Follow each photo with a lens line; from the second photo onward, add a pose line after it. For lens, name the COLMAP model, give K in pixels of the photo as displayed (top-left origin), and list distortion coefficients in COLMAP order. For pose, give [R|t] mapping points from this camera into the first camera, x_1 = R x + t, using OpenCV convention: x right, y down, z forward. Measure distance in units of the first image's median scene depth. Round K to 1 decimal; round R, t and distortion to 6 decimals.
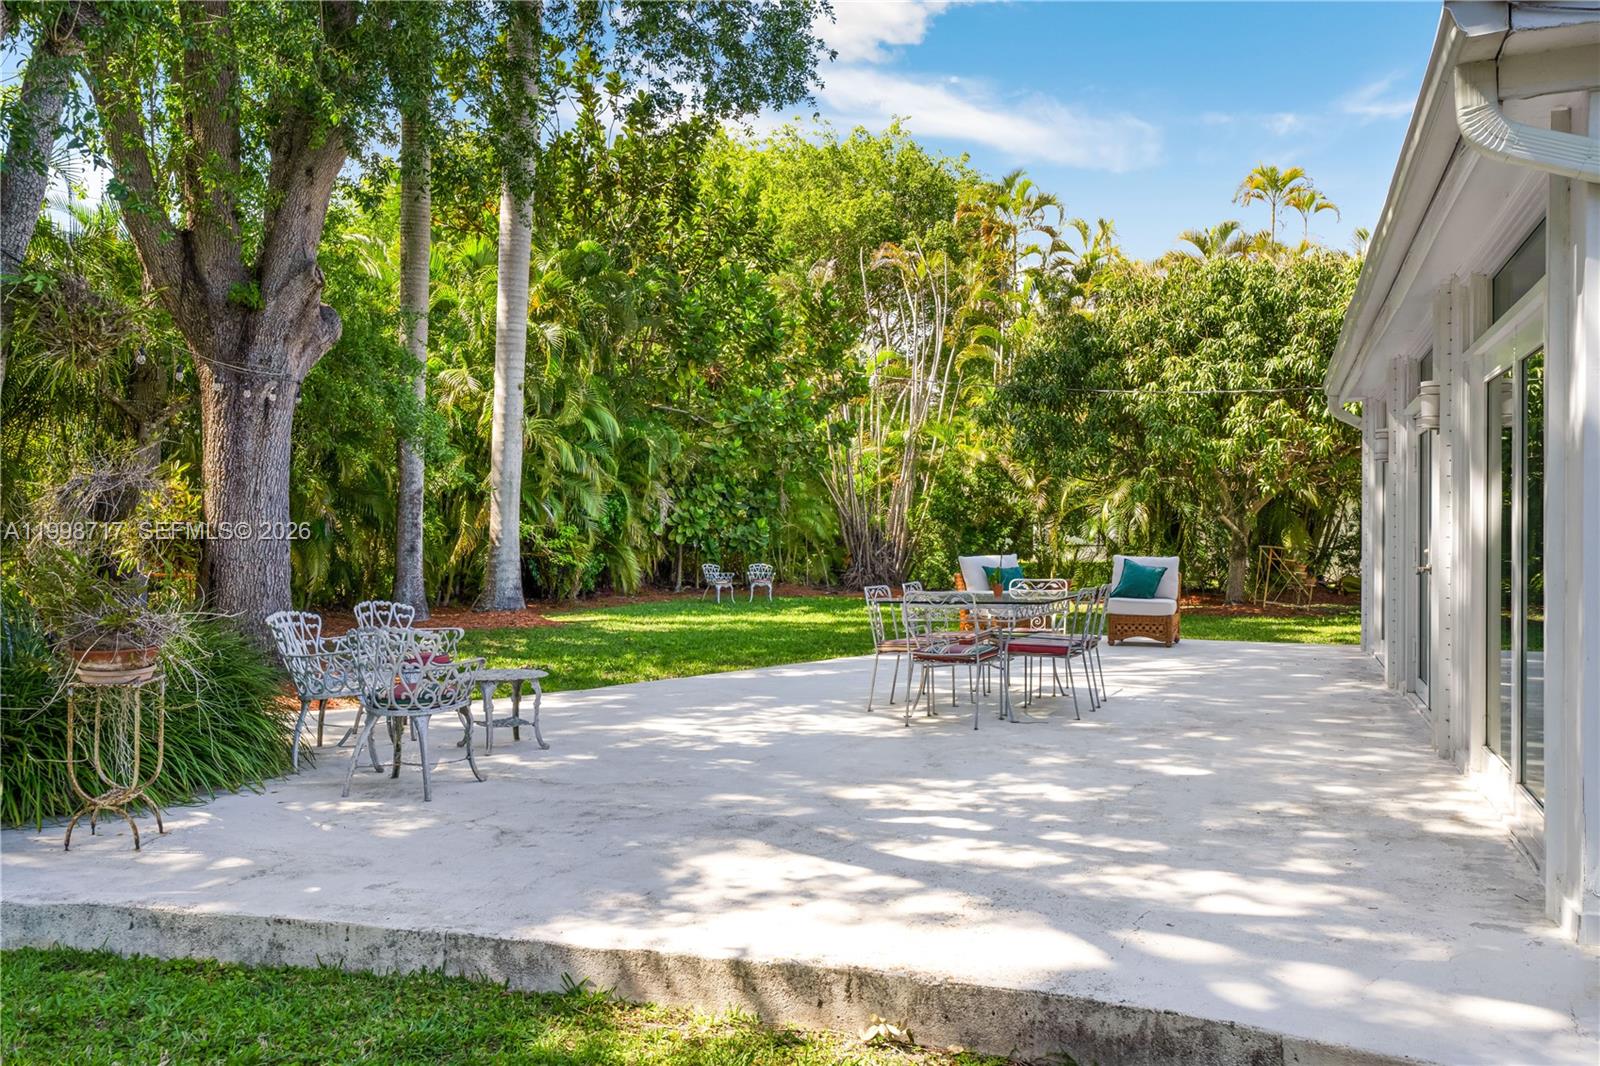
lens RADIAL K [[1283.5, 0, 800.0], [0, 1283.5, 533.0], [0, 0, 1]] dist [-0.001410, -0.000120]
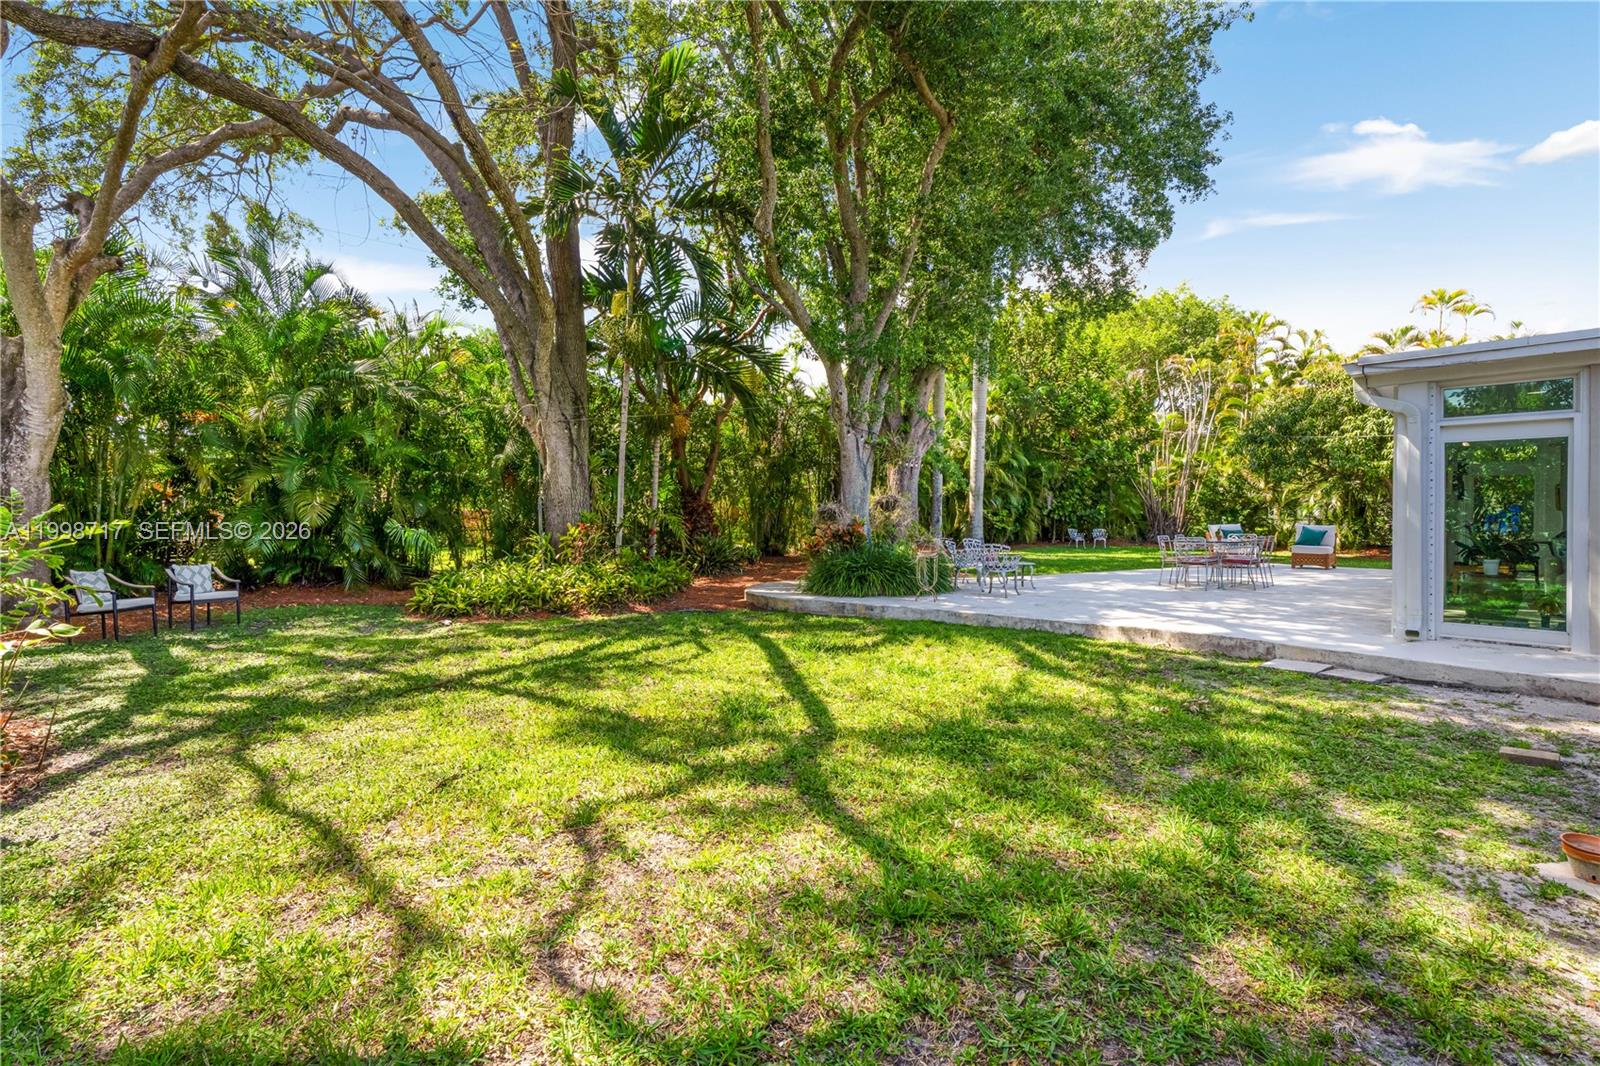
lens RADIAL K [[745.9, 0, 802.7], [0, 745.9, 511.7], [0, 0, 1]] dist [0.035120, 0.000094]
pose [[0.923844, -0.000341, -0.382769, -0.011137], [0.000009, 1.000000, -0.000871, -0.000856], [0.382770, 0.000801, 0.923843, -0.233455]]
